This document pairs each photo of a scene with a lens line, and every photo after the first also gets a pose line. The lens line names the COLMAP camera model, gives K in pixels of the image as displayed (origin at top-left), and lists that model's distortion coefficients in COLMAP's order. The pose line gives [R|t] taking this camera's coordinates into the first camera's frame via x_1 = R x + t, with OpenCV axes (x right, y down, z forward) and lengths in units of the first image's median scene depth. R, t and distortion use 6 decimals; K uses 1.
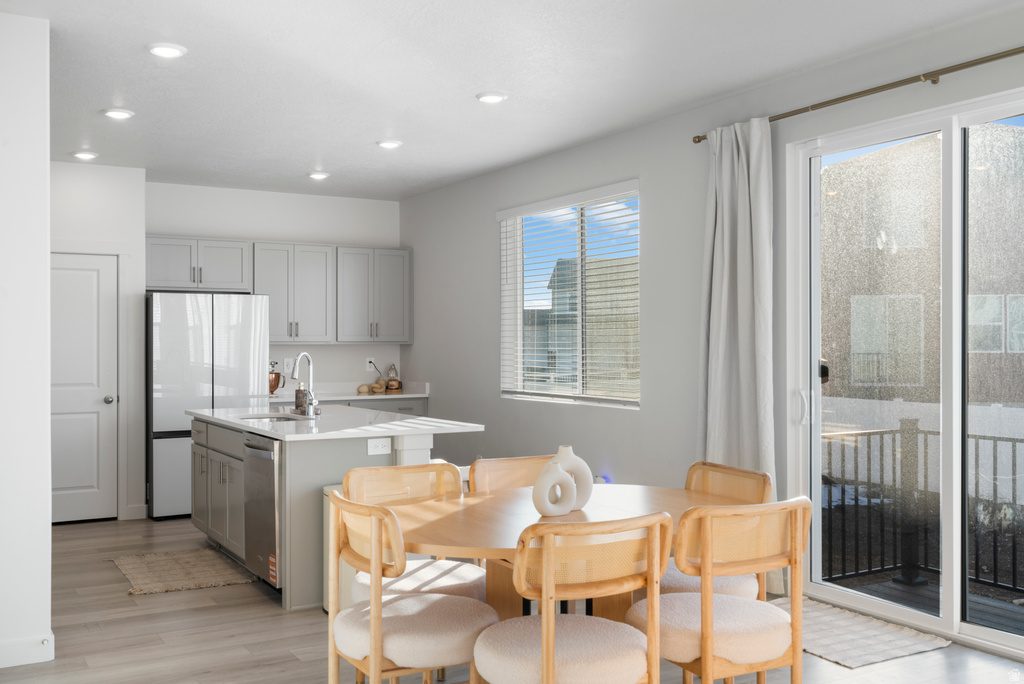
lens RADIAL K [[939.1, 0, 507.5], [0, 939.1, 337.3], [0, 0, 1]] dist [-0.016970, 0.000000]
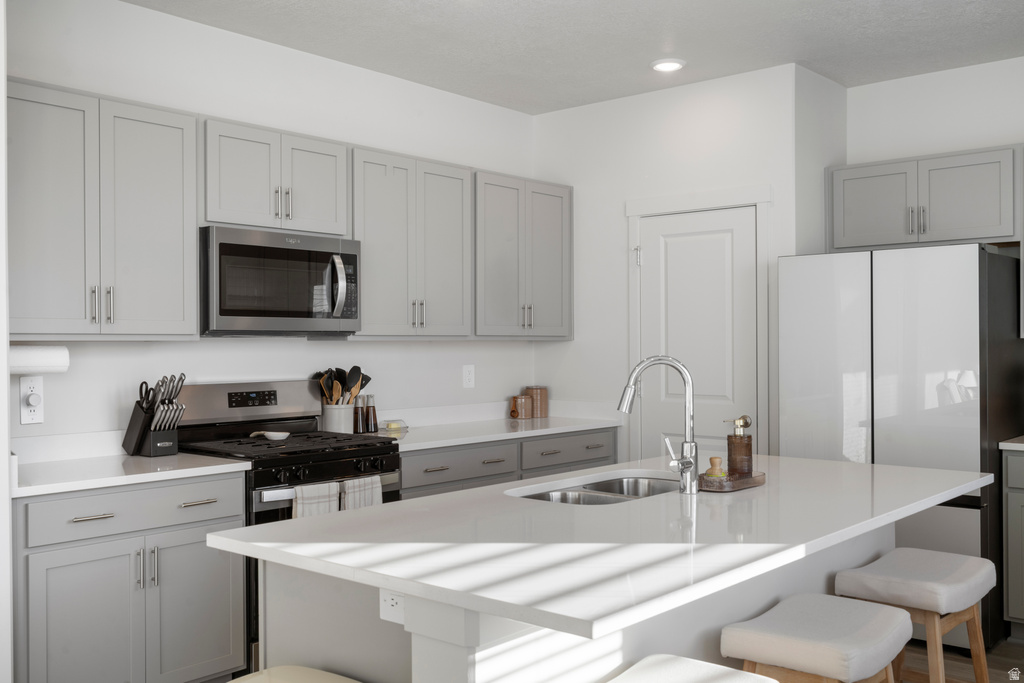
lens RADIAL K [[939.1, 0, 517.7], [0, 939.1, 347.9], [0, 0, 1]] dist [-0.016970, 0.000000]
pose [[0.320580, 0.004251, -0.947212, 0.158168], [0.012019, 0.999891, 0.008555, 0.005983], [0.947145, -0.014127, 0.320494, 0.630718]]
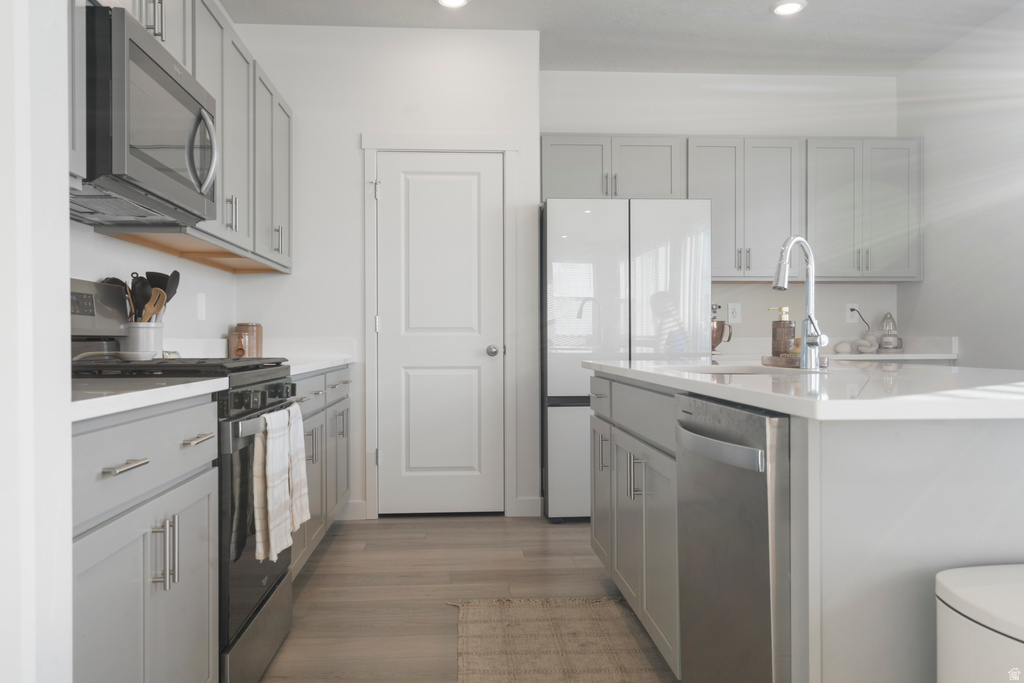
lens RADIAL K [[787.7, 0, 522.7], [0, 787.7, 341.6], [0, 0, 1]] dist [-0.011796, -0.001012]
pose [[0.895097, 0.002023, -0.445867, -0.130941], [0.004545, 0.999896, 0.013661, 0.051329], [0.445848, -0.014254, 0.894995, 0.460394]]
